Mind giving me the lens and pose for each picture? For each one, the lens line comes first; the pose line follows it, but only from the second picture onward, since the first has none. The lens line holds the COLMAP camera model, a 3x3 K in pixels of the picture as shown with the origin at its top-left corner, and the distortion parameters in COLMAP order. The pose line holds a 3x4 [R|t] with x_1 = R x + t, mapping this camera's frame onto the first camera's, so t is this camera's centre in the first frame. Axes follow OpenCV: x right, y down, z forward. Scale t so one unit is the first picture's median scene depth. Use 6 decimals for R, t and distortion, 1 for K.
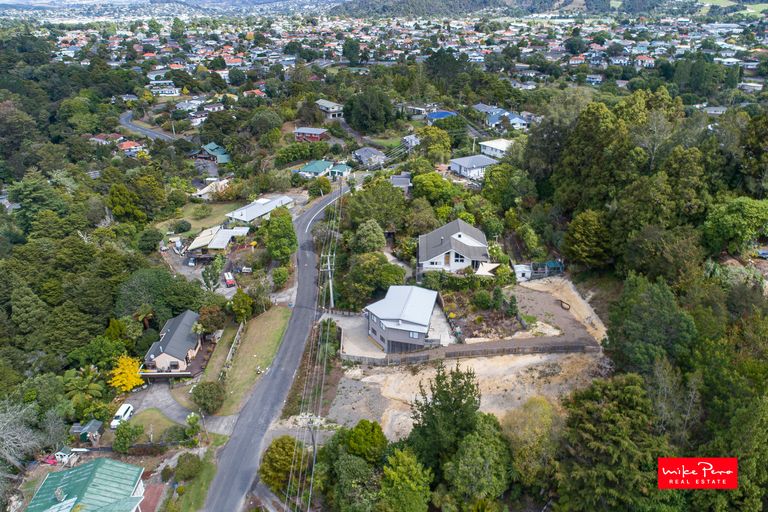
lens RADIAL K [[504.7, 0, 387.0], [0, 504.7, 259.1], [0, 0, 1]] dist [-0.016590, 0.007161]
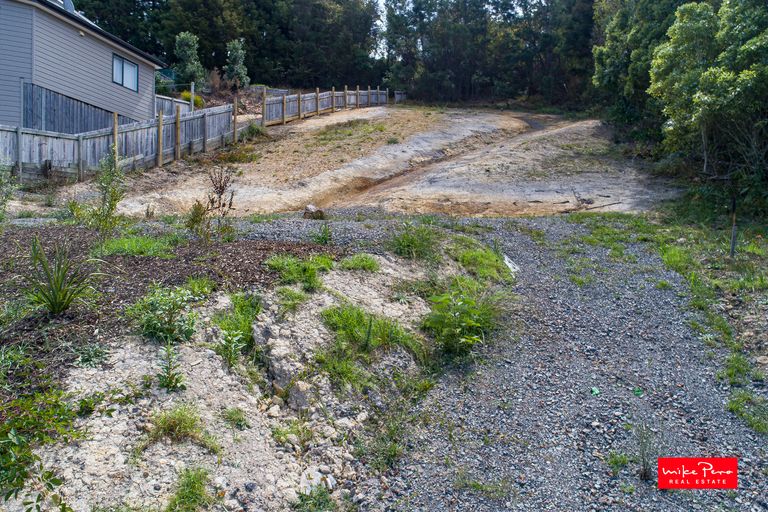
lens RADIAL K [[504.7, 0, 377.8], [0, 504.7, 258.0], [0, 0, 1]] dist [-0.016590, 0.007161]
pose [[0.026240, -0.021633, 0.999422, -0.173629], [0.459792, 0.887998, 0.007149, 0.249894], [-0.887639, 0.459339, 0.033248, 0.782820]]
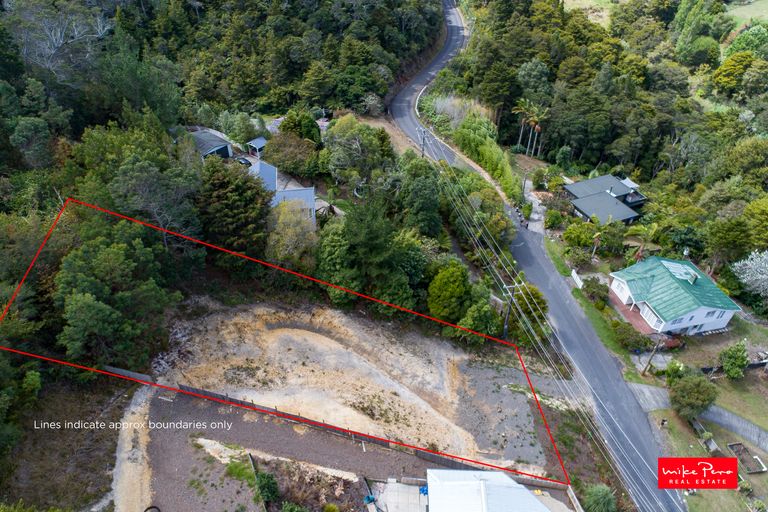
lens RADIAL K [[504.7, 0, 384.2], [0, 504.7, 259.8], [0, 0, 1]] dist [-0.016590, 0.007161]
pose [[-0.980135, 0.137366, -0.143059, 0.144783], [-0.083231, 0.369838, 0.925361, -0.376595], [0.180022, 0.918886, -0.351058, 0.817155]]
